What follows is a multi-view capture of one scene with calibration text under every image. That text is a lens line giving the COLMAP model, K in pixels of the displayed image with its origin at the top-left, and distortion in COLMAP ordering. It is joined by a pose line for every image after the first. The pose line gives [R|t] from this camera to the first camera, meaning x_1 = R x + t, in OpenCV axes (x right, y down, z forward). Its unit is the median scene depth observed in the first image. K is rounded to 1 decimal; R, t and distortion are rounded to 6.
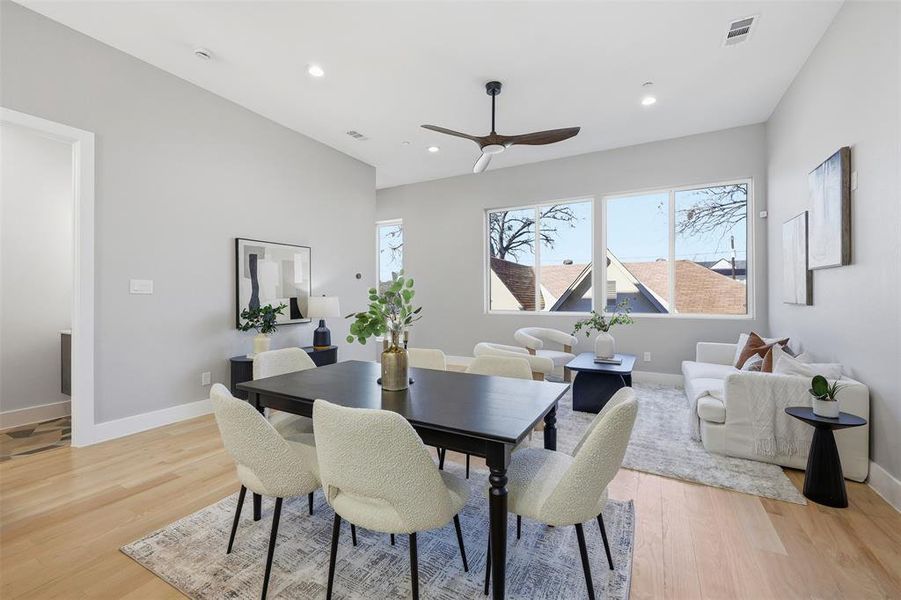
lens RADIAL K [[370.3, 0, 450.5], [0, 370.3, 300.0], [0, 0, 1]] dist [-0.001384, -0.000022]
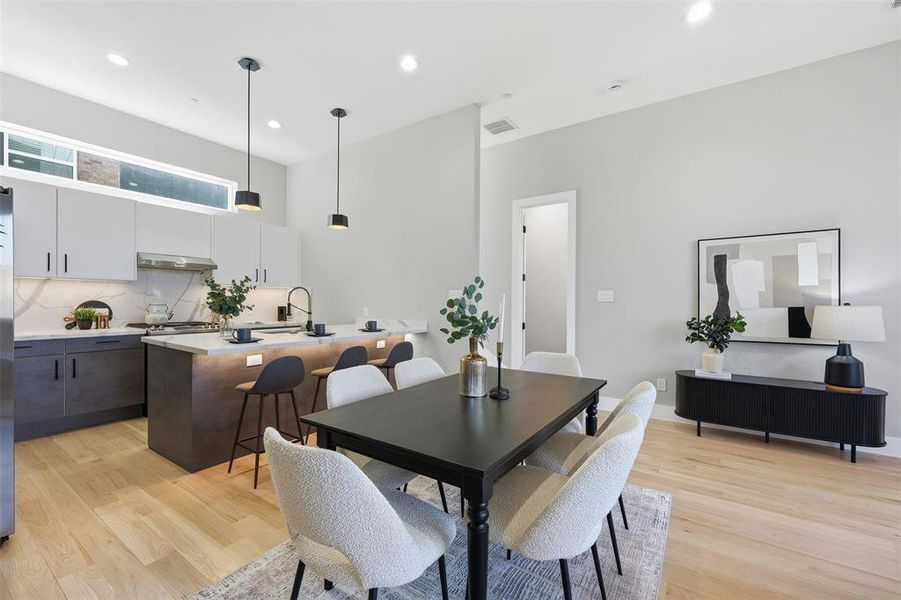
lens RADIAL K [[388.1, 0, 452.0], [0, 388.1, 297.9], [0, 0, 1]] dist [0.002646, 0.000041]
pose [[-0.095139, -0.010002, -0.995414, 0.397051], [-0.014356, 0.999859, -0.008674, -0.008267], [0.995360, 0.013464, -0.095270, 0.455157]]
